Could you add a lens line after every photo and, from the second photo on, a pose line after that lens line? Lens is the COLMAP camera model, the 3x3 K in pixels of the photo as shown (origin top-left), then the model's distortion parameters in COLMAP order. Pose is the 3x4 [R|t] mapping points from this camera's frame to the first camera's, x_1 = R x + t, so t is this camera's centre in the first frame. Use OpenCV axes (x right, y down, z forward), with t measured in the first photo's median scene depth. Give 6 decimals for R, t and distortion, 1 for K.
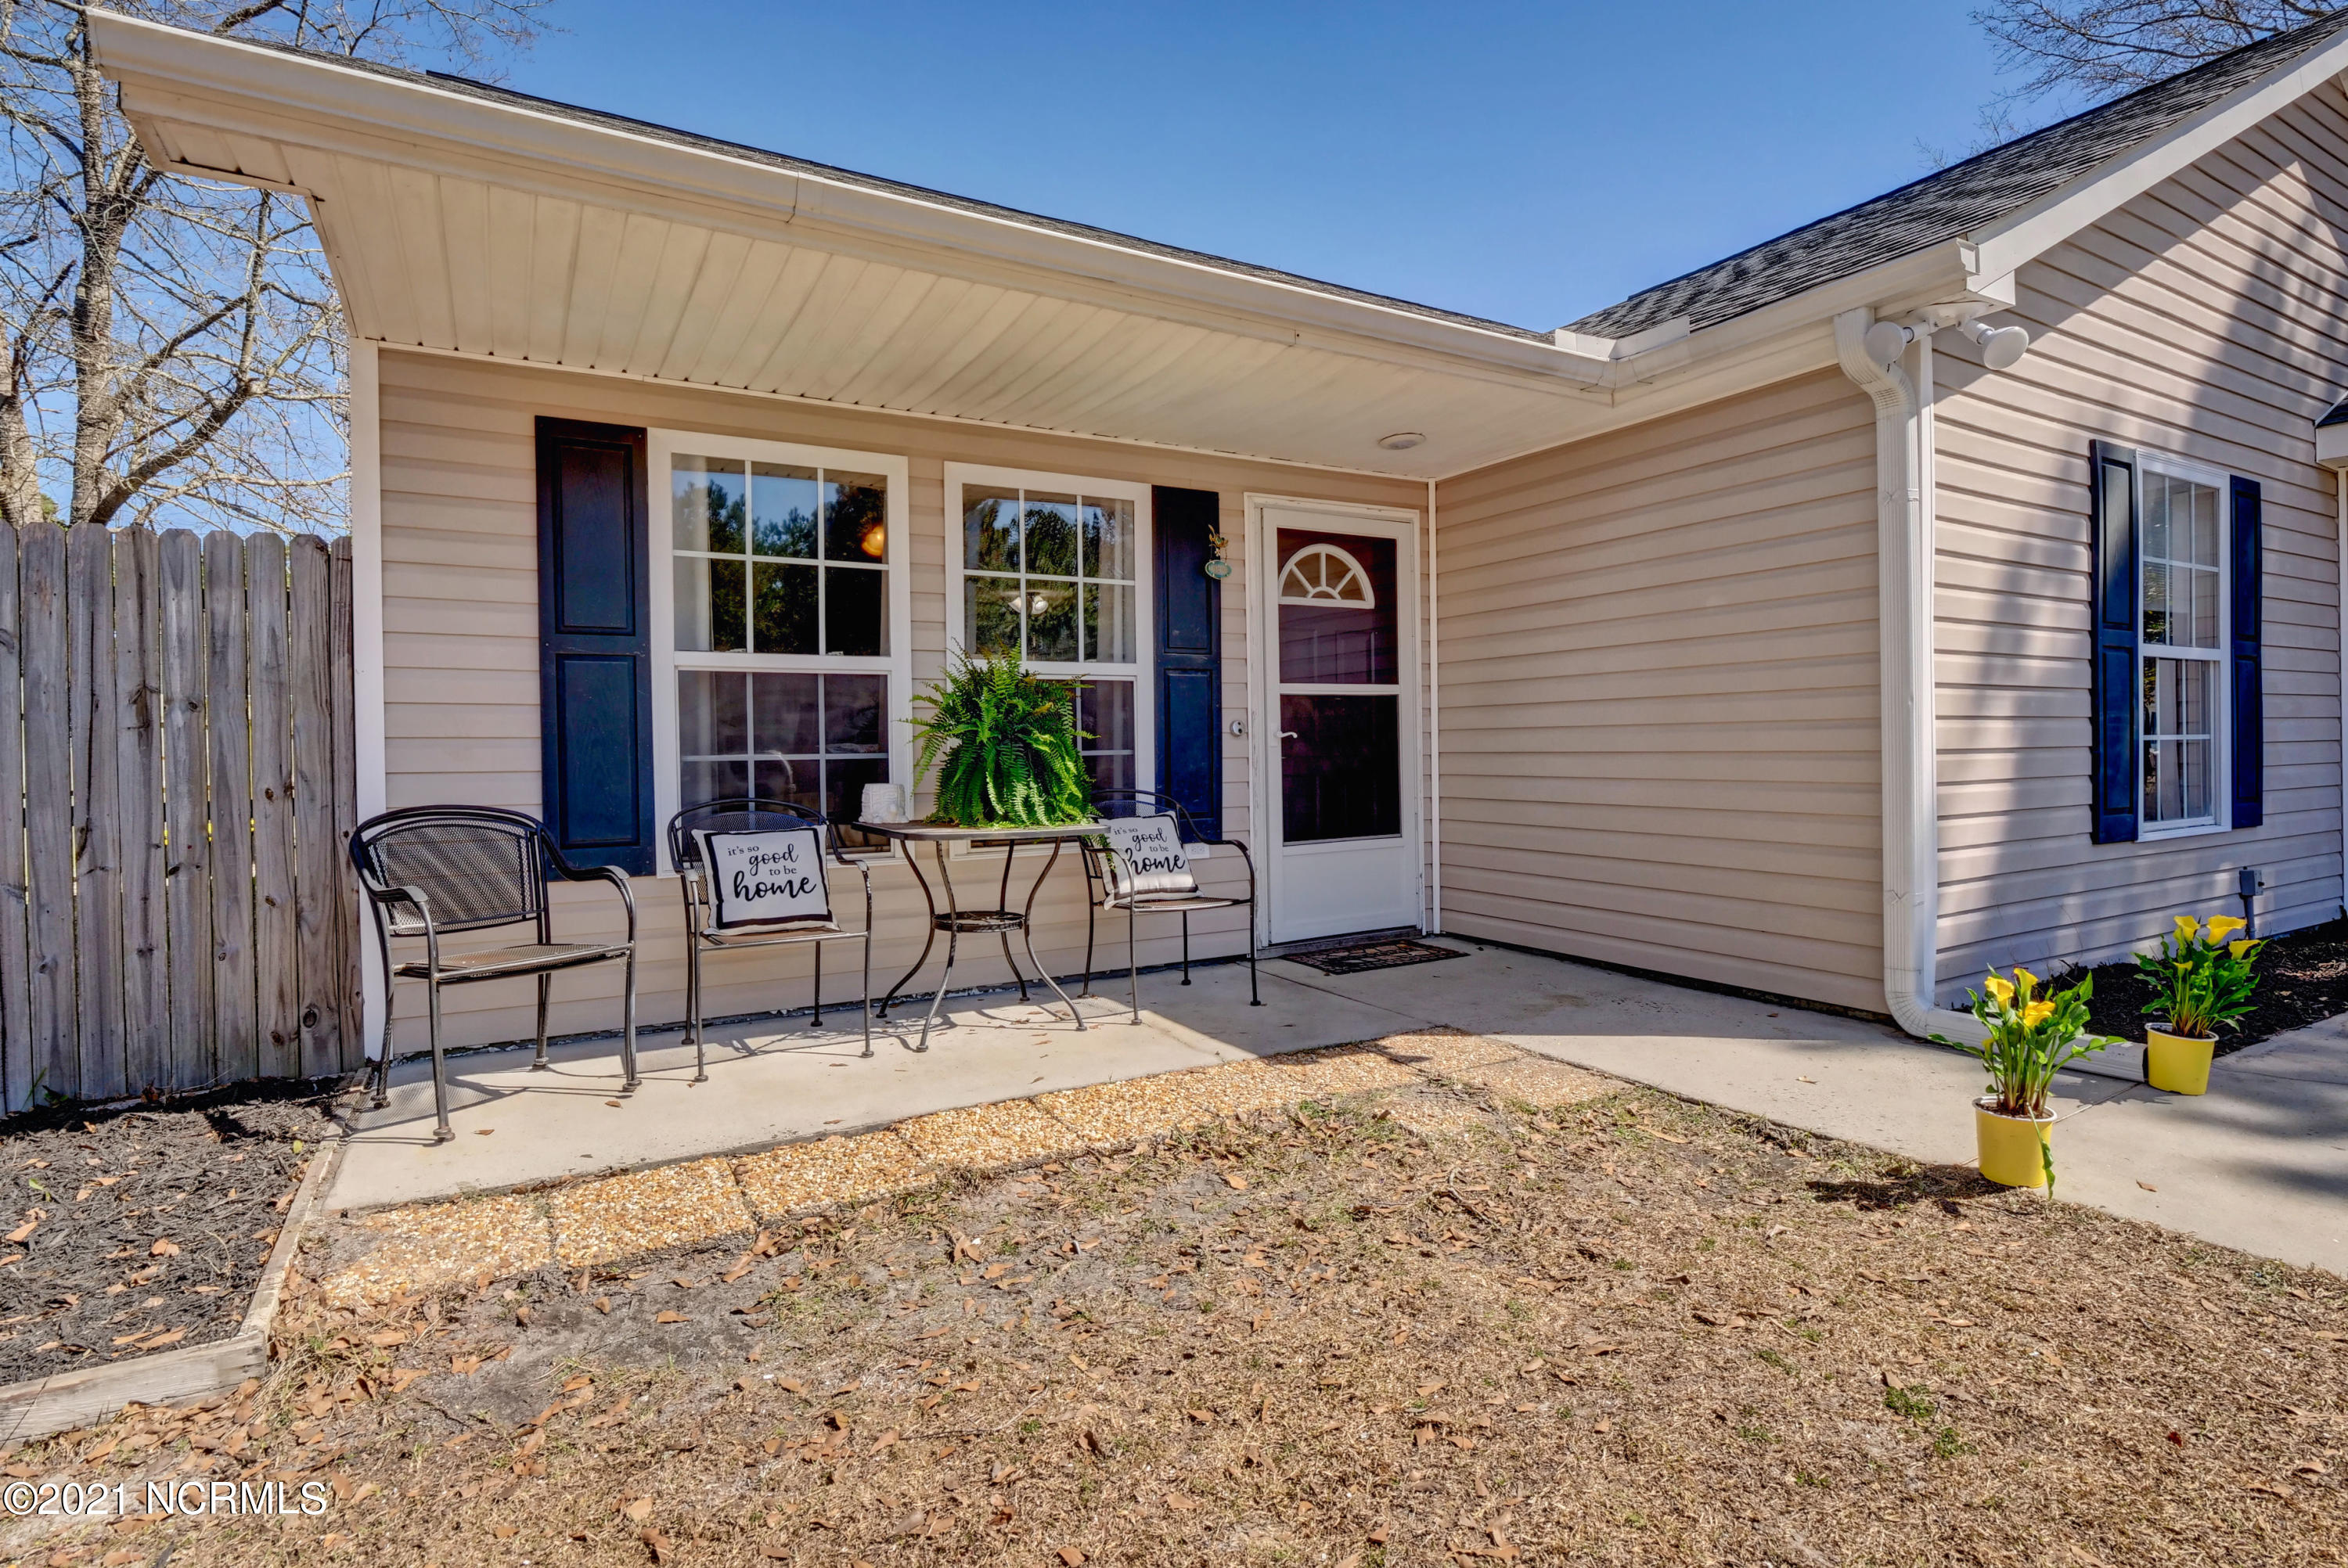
lens RADIAL K [[1239.5, 0, 1162.9], [0, 1239.5, 769.7], [0, 0, 1]] dist [-0.001176, -0.000280]
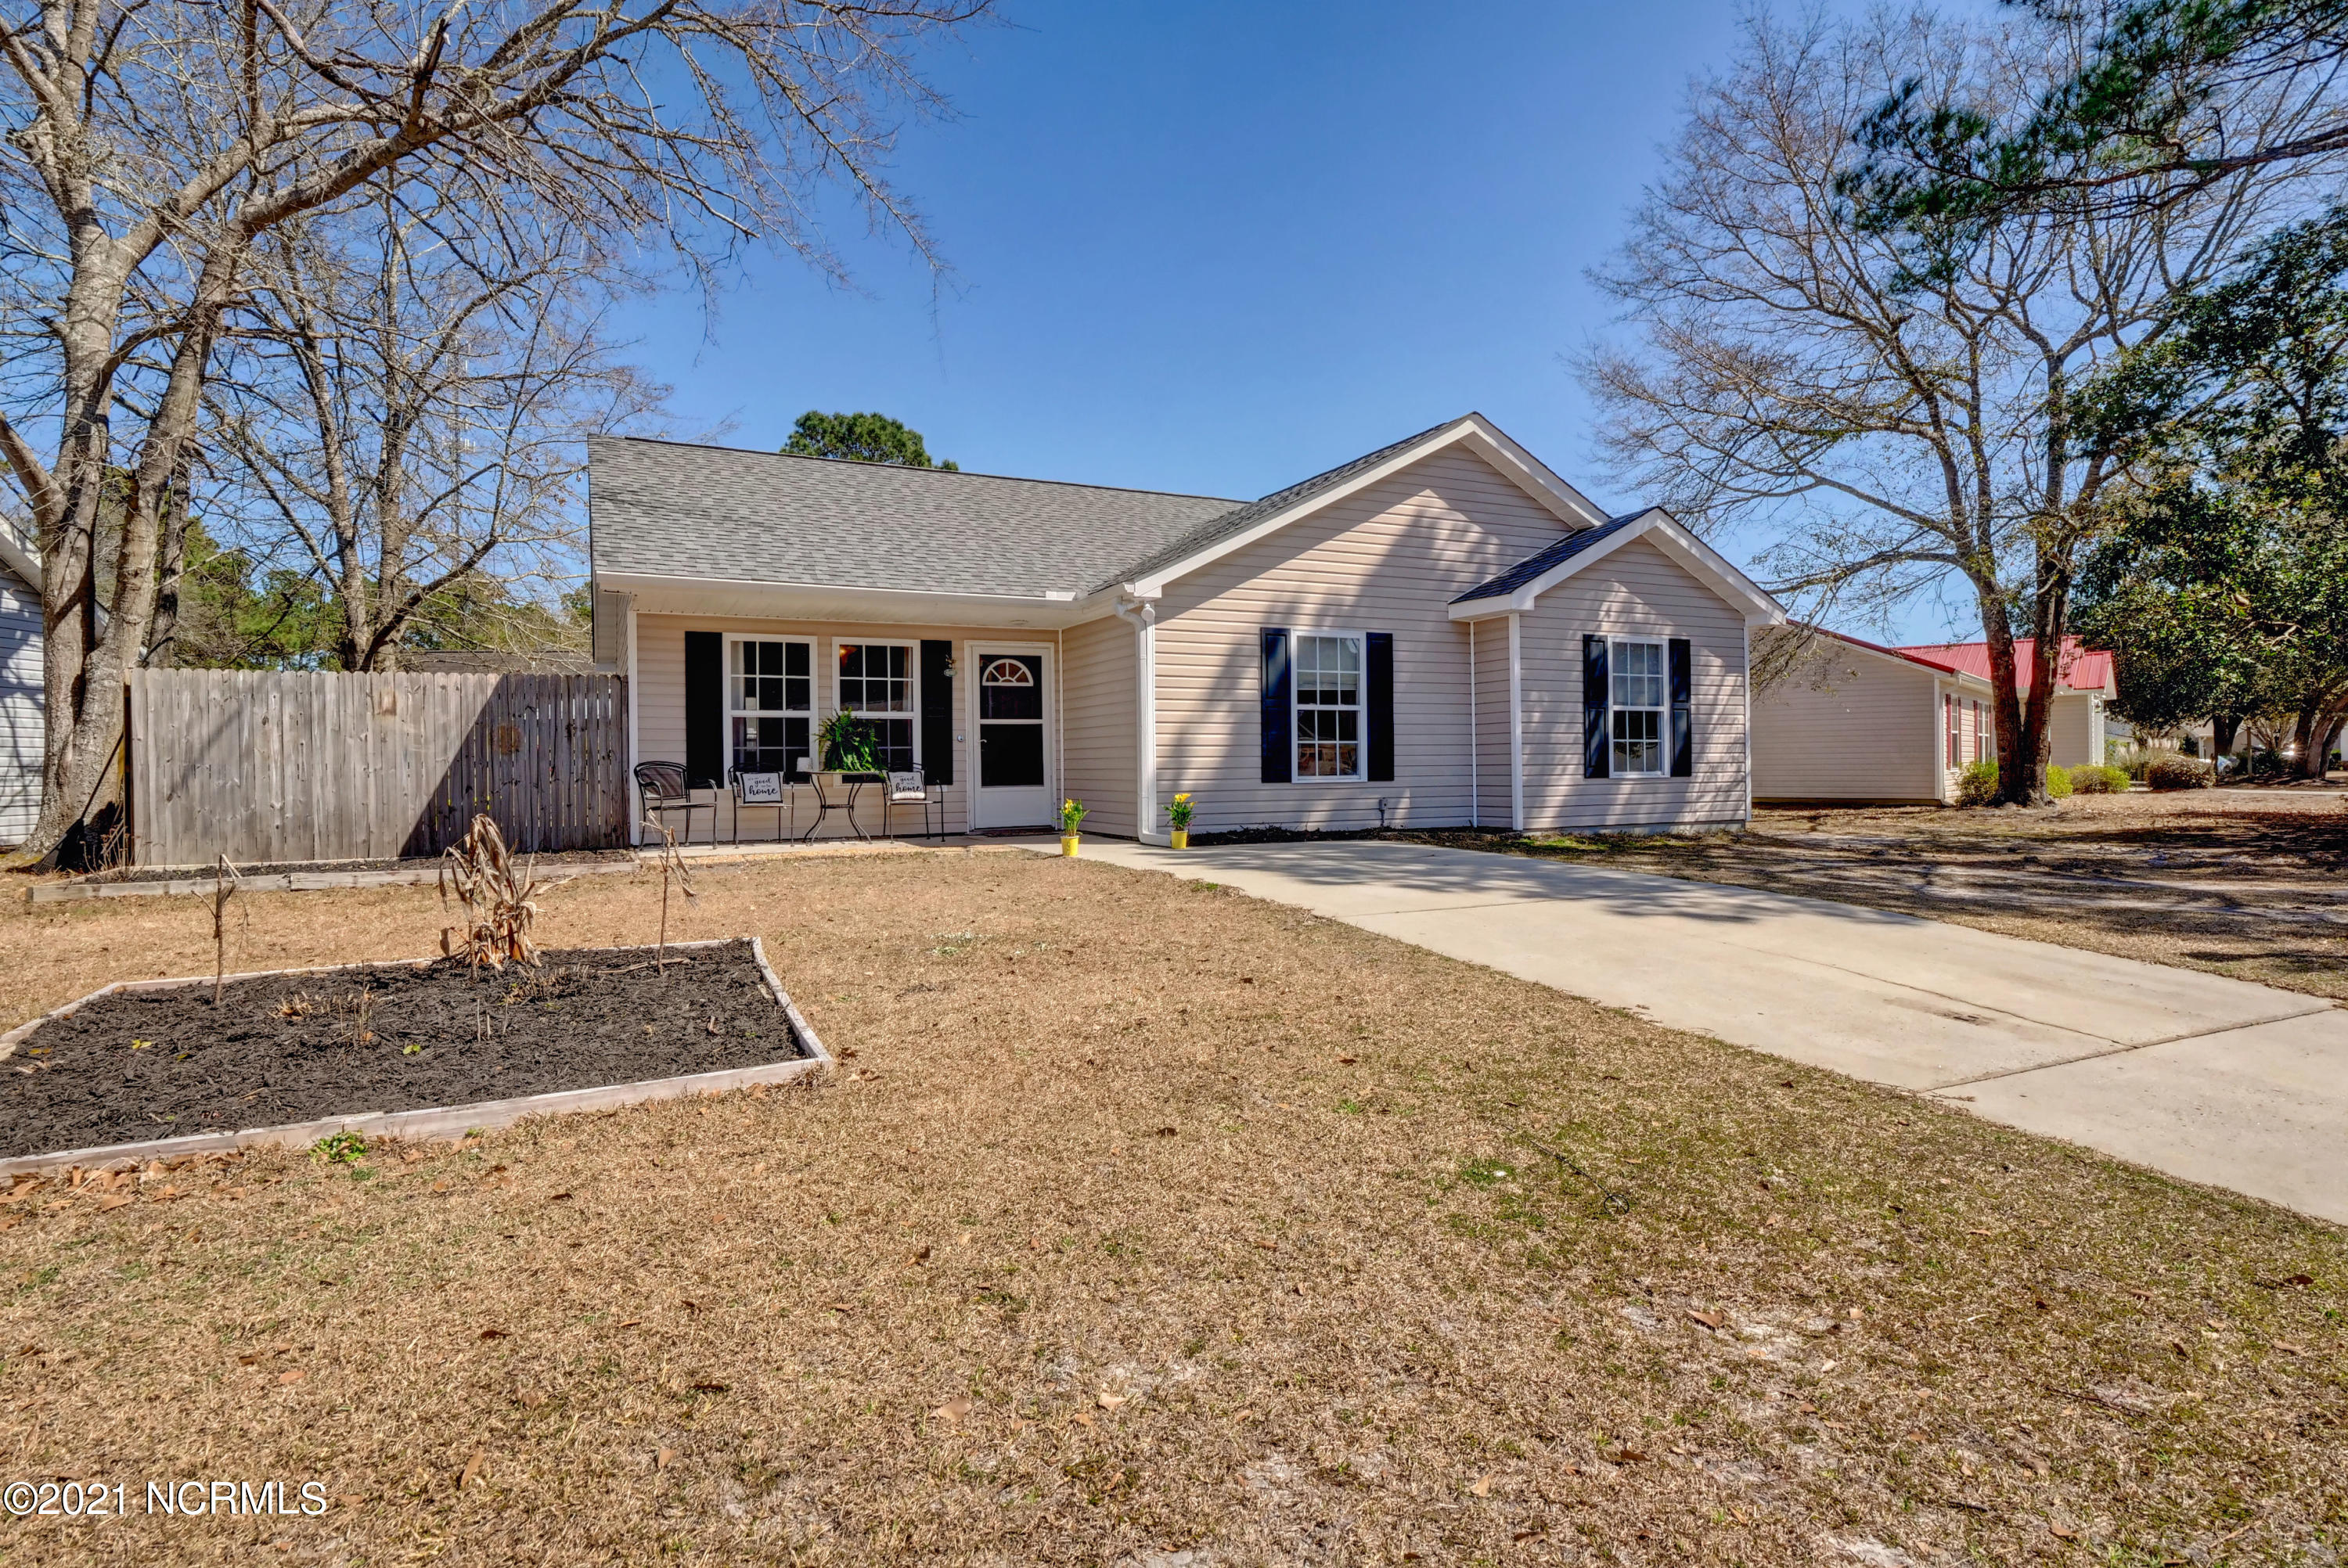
lens RADIAL K [[1239.5, 0, 1162.9], [0, 1239.5, 769.7], [0, 0, 1]] dist [-0.001176, -0.000280]
pose [[0.998356, 0.001477, -0.057296, 0.637913], [-0.002241, 0.999909, -0.013270, 0.064285], [0.057271, 0.013377, 0.998269, -1.496989]]
